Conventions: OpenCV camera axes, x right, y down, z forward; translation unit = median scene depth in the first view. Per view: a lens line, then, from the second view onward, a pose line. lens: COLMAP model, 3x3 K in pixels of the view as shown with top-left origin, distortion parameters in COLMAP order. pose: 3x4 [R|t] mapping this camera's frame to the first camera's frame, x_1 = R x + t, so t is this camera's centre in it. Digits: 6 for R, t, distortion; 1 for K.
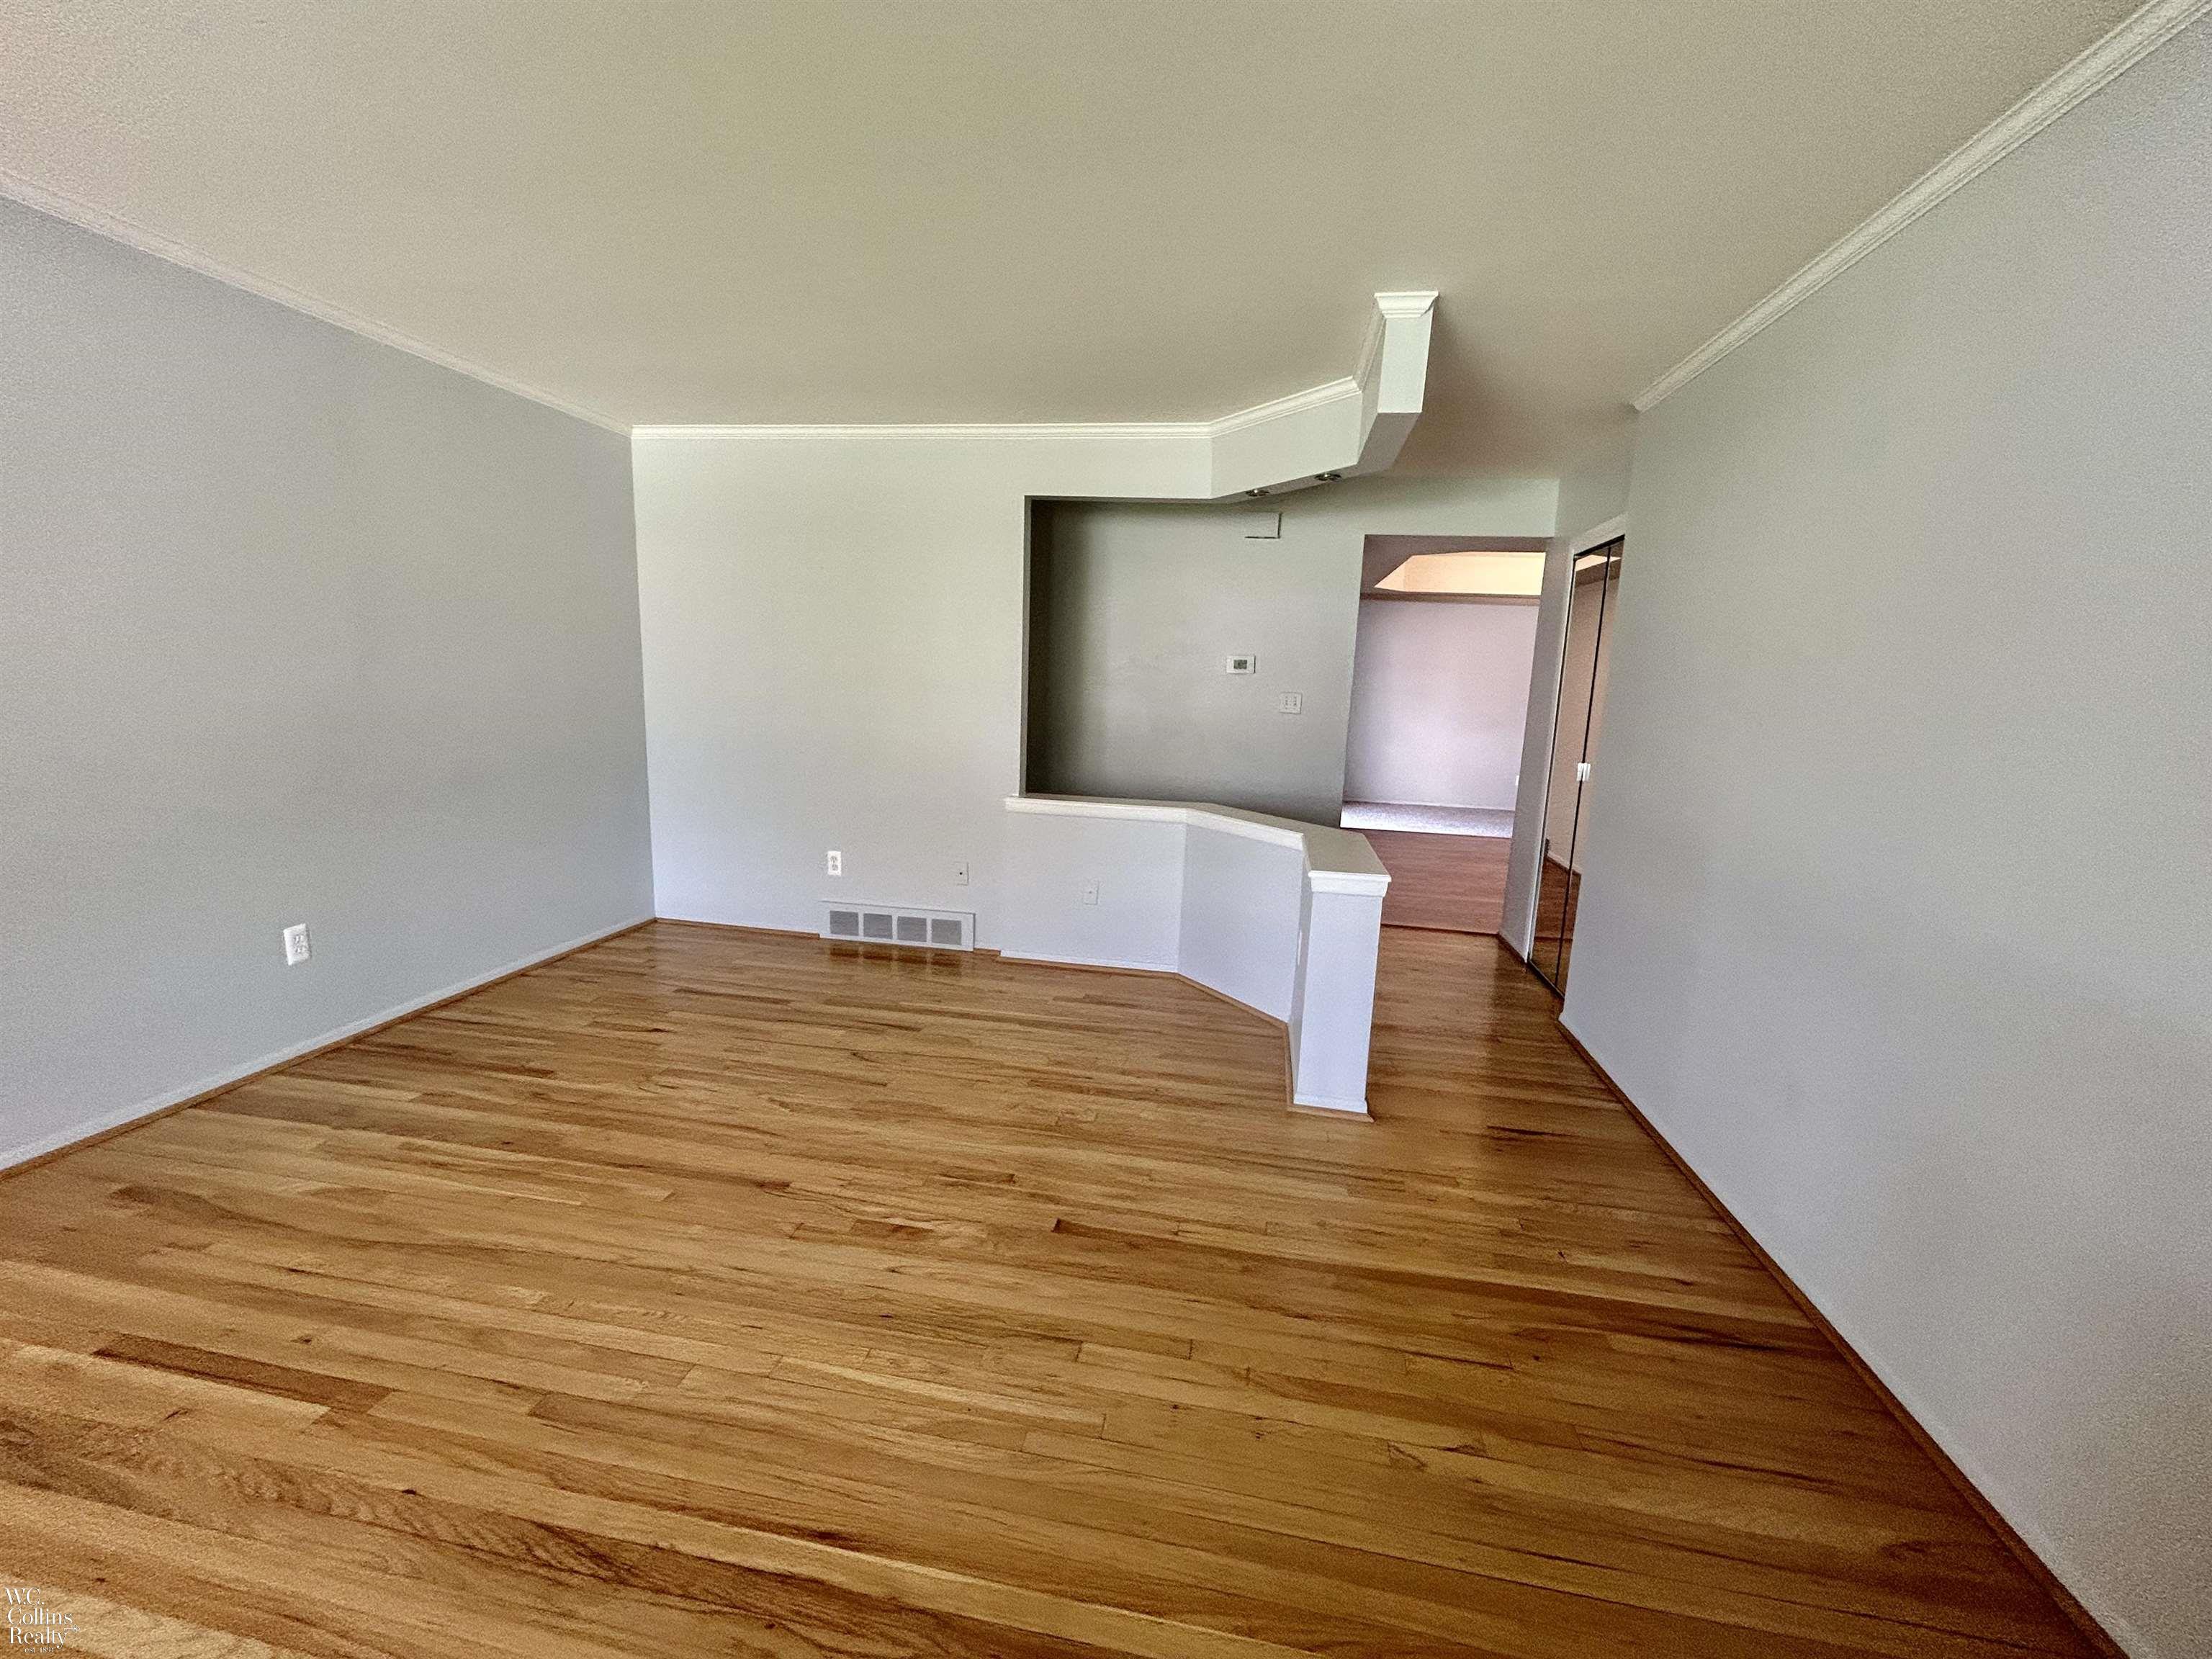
lens RADIAL K [[889.8, 0, 1098.6], [0, 889.8, 822.2], [0, 0, 1]] dist [-0.000275, -0.000096]
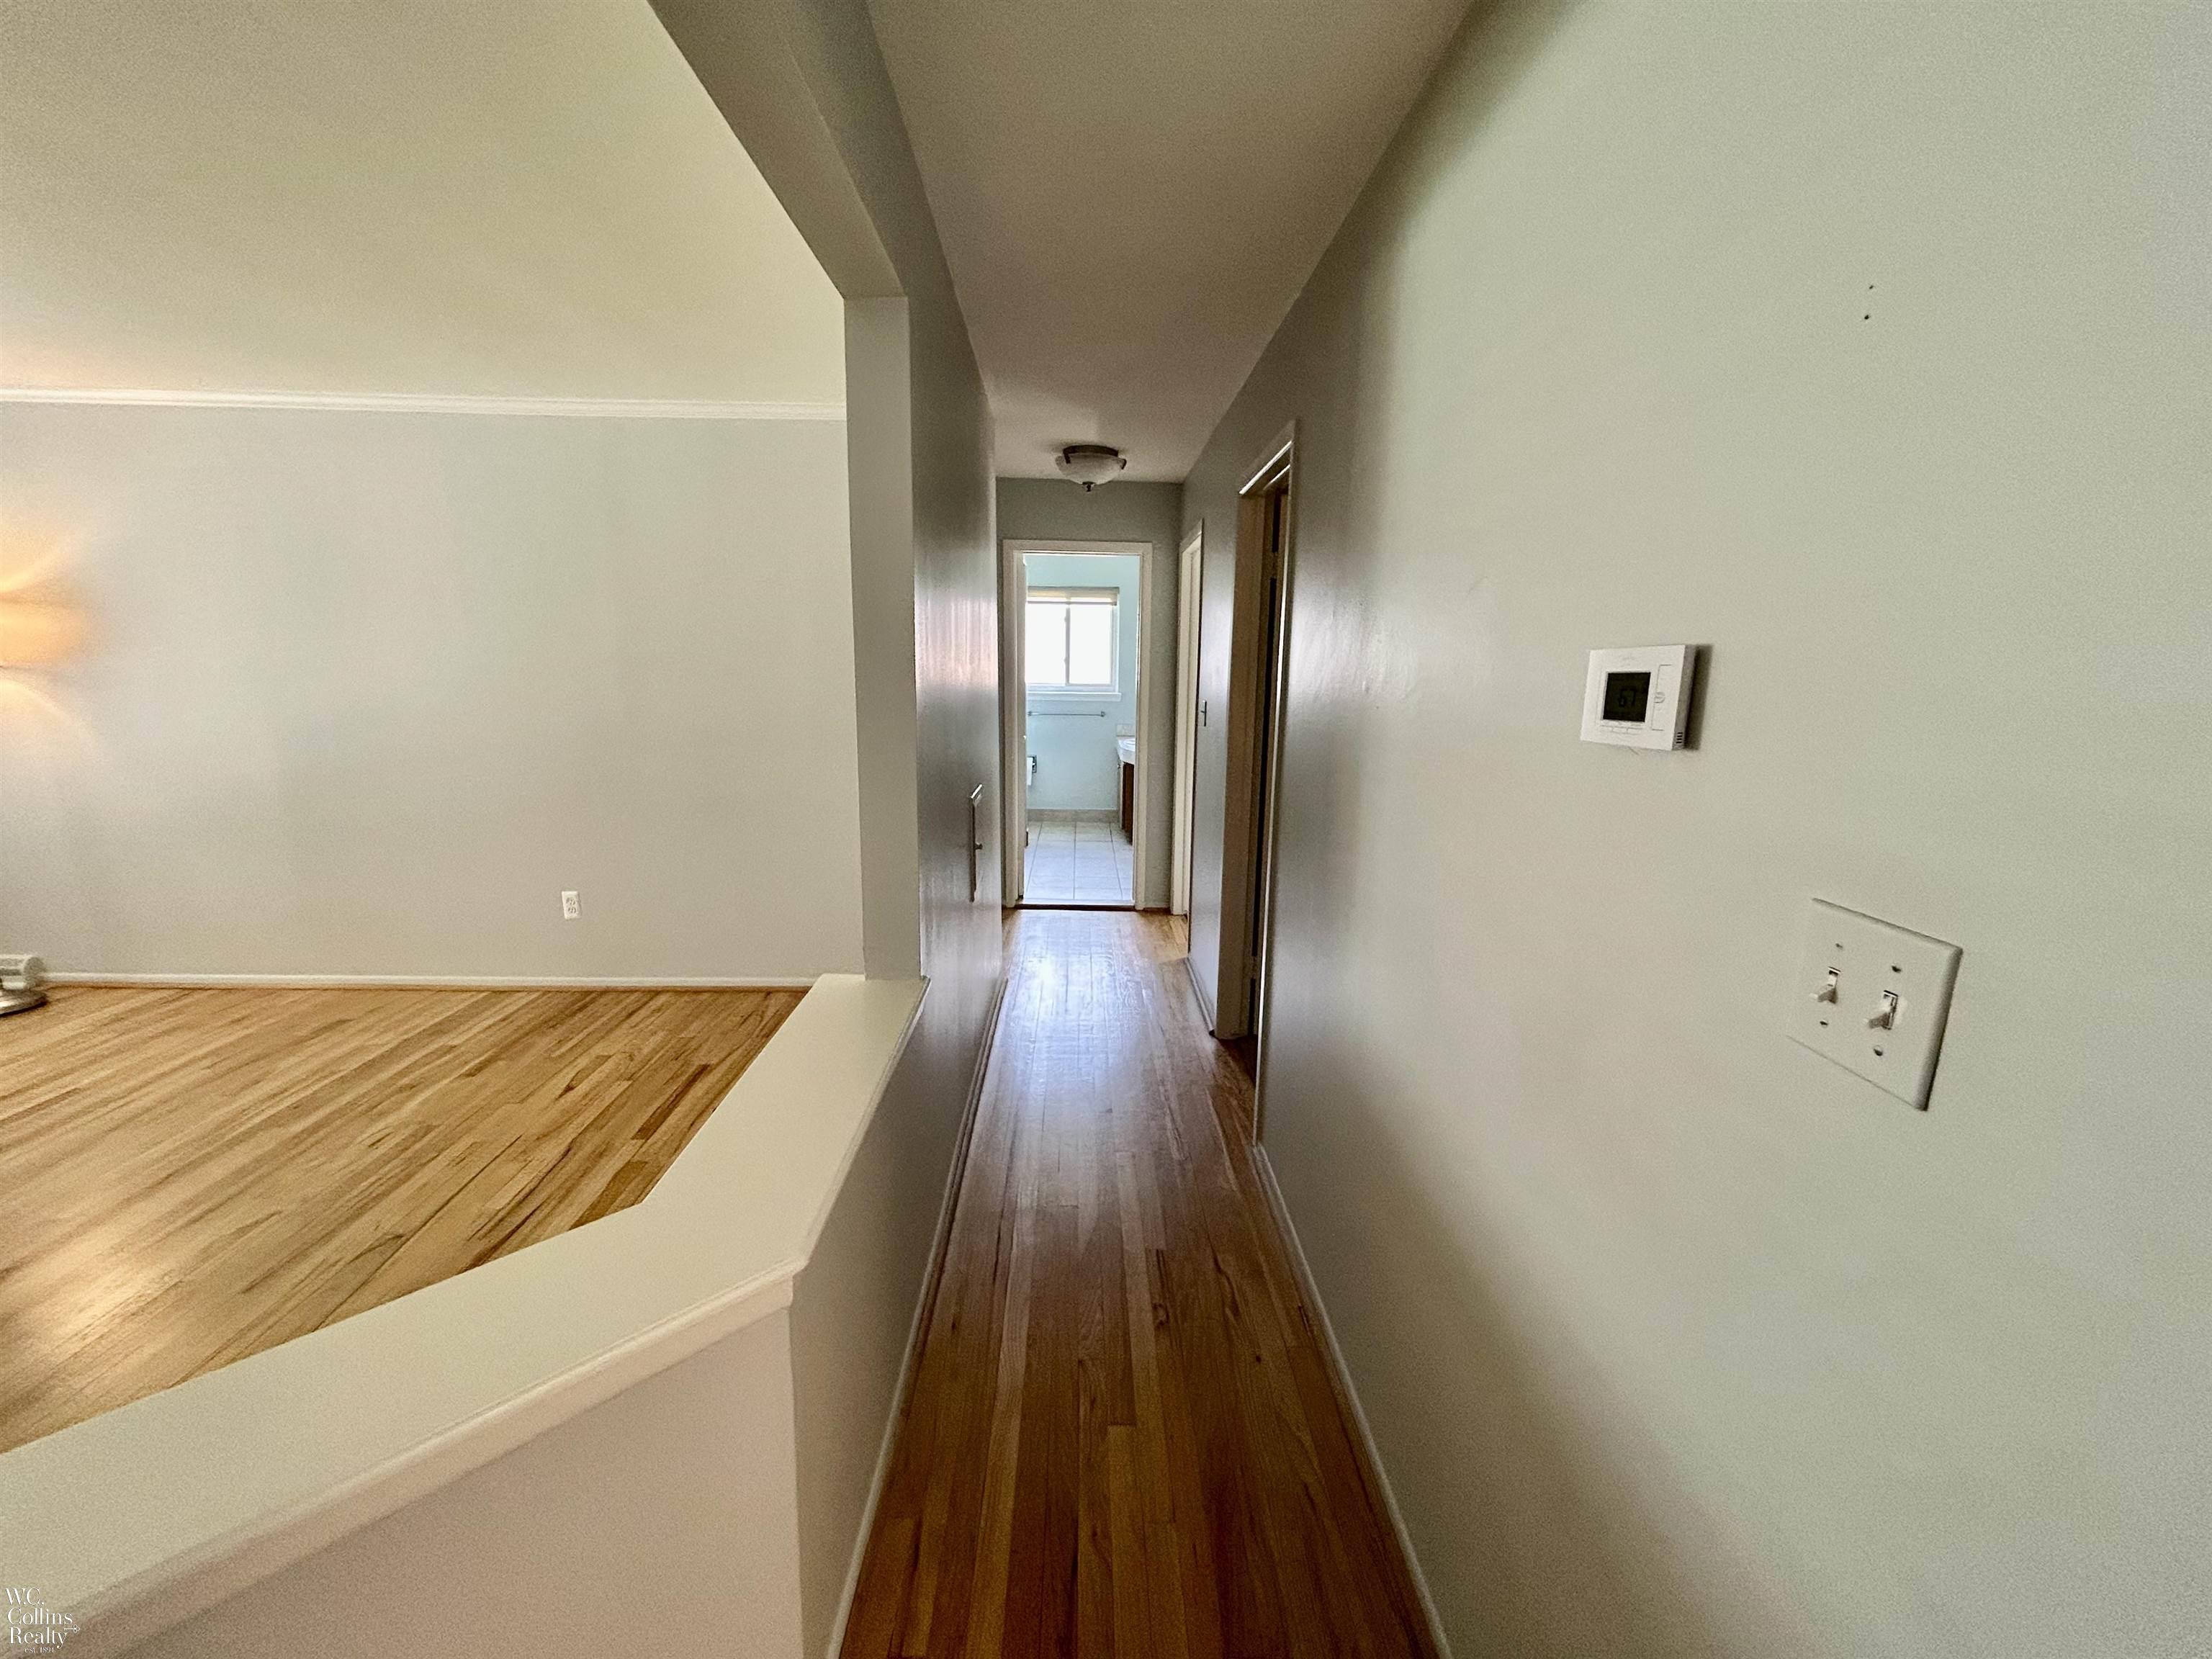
lens RADIAL K [[889.8, 0, 1102.7], [0, 889.8, 842.2], [0, 0, 1]] dist [-0.000275, -0.000096]
pose [[0.217672, 0.162674, -0.962370, 0.530424], [-0.169960, 0.977266, 0.126750, -0.257366], [0.961110, 0.135975, 0.240371, 1.442509]]
